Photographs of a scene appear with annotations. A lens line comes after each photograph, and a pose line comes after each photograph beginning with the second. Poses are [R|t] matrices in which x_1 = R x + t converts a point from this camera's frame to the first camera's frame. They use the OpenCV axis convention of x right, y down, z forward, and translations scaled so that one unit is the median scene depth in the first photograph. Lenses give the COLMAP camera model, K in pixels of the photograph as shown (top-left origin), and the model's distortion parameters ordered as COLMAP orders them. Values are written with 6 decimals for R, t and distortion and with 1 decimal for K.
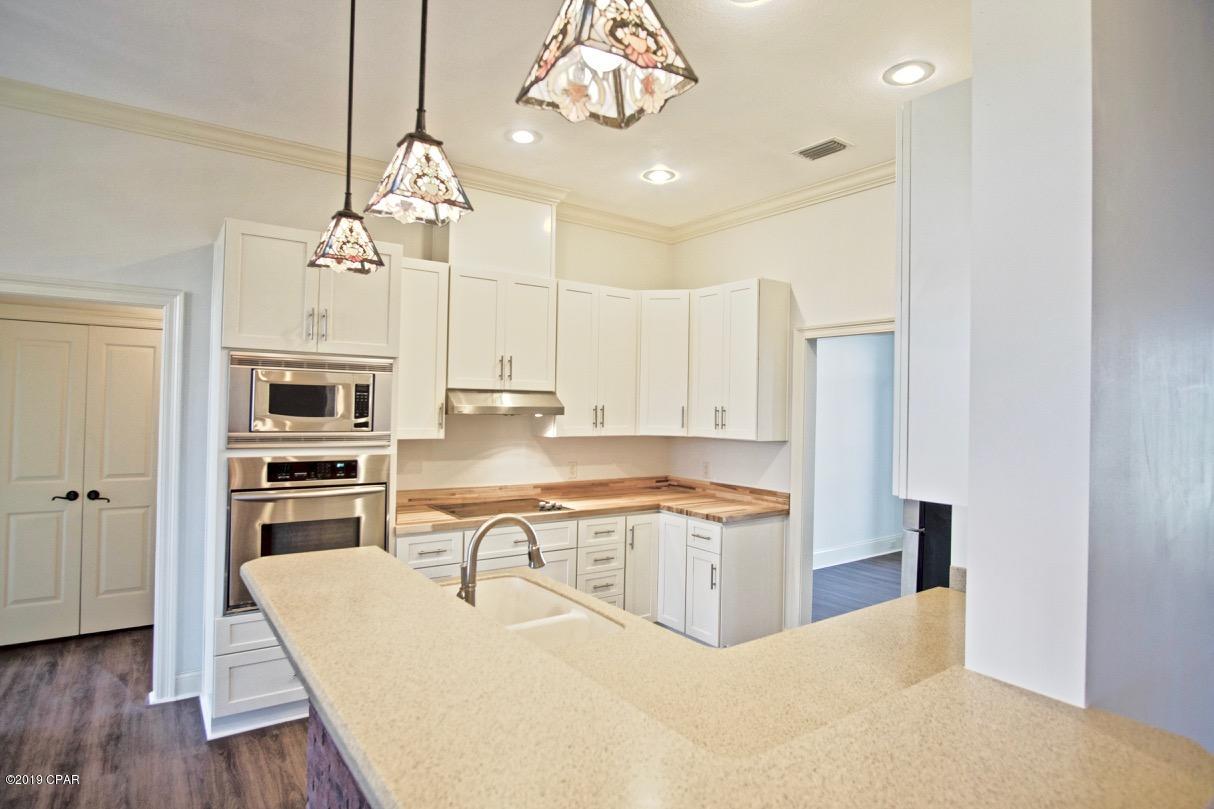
lens RADIAL K [[654.7, 0, 606.6], [0, 654.7, 394.1], [0, 0, 1]] dist [-0.026970, 0.000449]
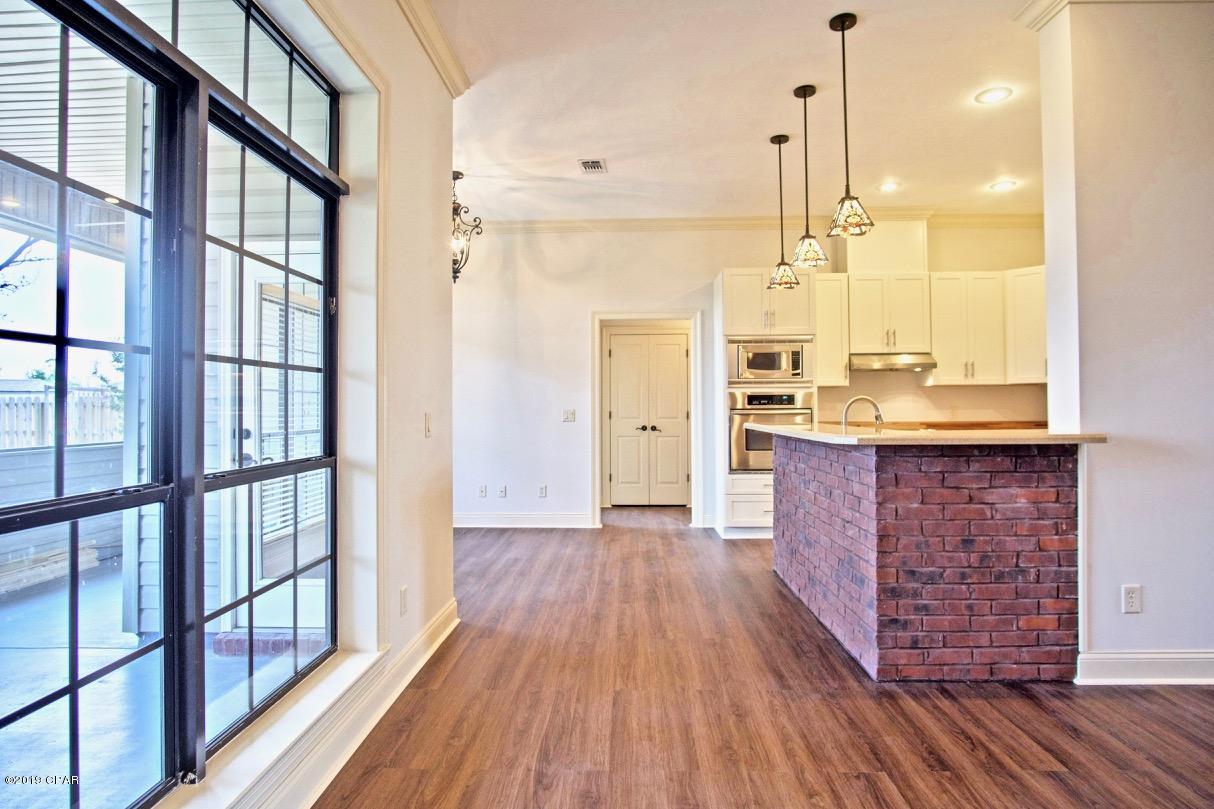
lens RADIAL K [[654.7, 0, 606.6], [0, 654.7, 394.1], [0, 0, 1]] dist [-0.026970, 0.000449]
pose [[0.792879, -0.037013, -0.608254, 0.217939], [0.032409, 0.999302, -0.018562, 0.090068], [0.608516, -0.004995, 0.793526, -0.534548]]
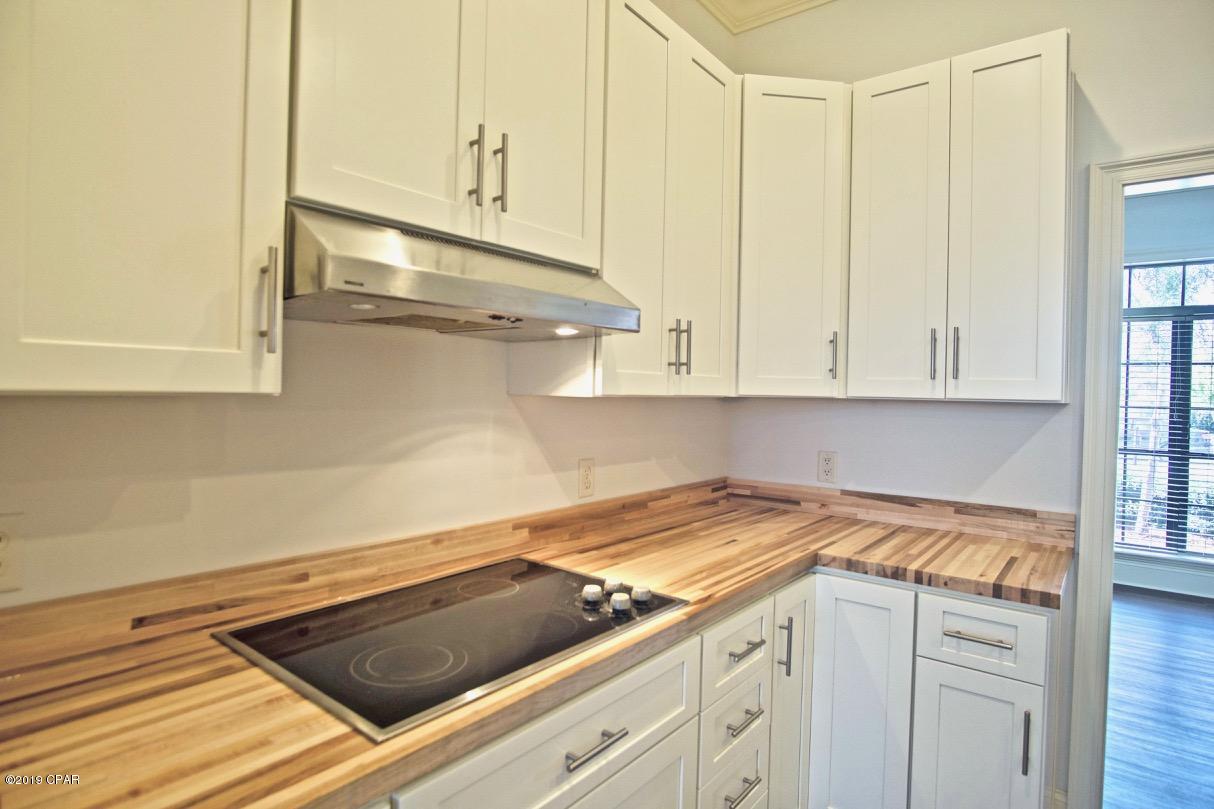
lens RADIAL K [[654.7, 0, 606.6], [0, 654.7, 394.1], [0, 0, 1]] dist [-0.026970, 0.000449]
pose [[0.961383, -0.000051, 0.275213, -0.179001], [-0.007831, 0.999590, 0.027539, 0.055570], [-0.275101, -0.028630, 0.960989, 0.659847]]
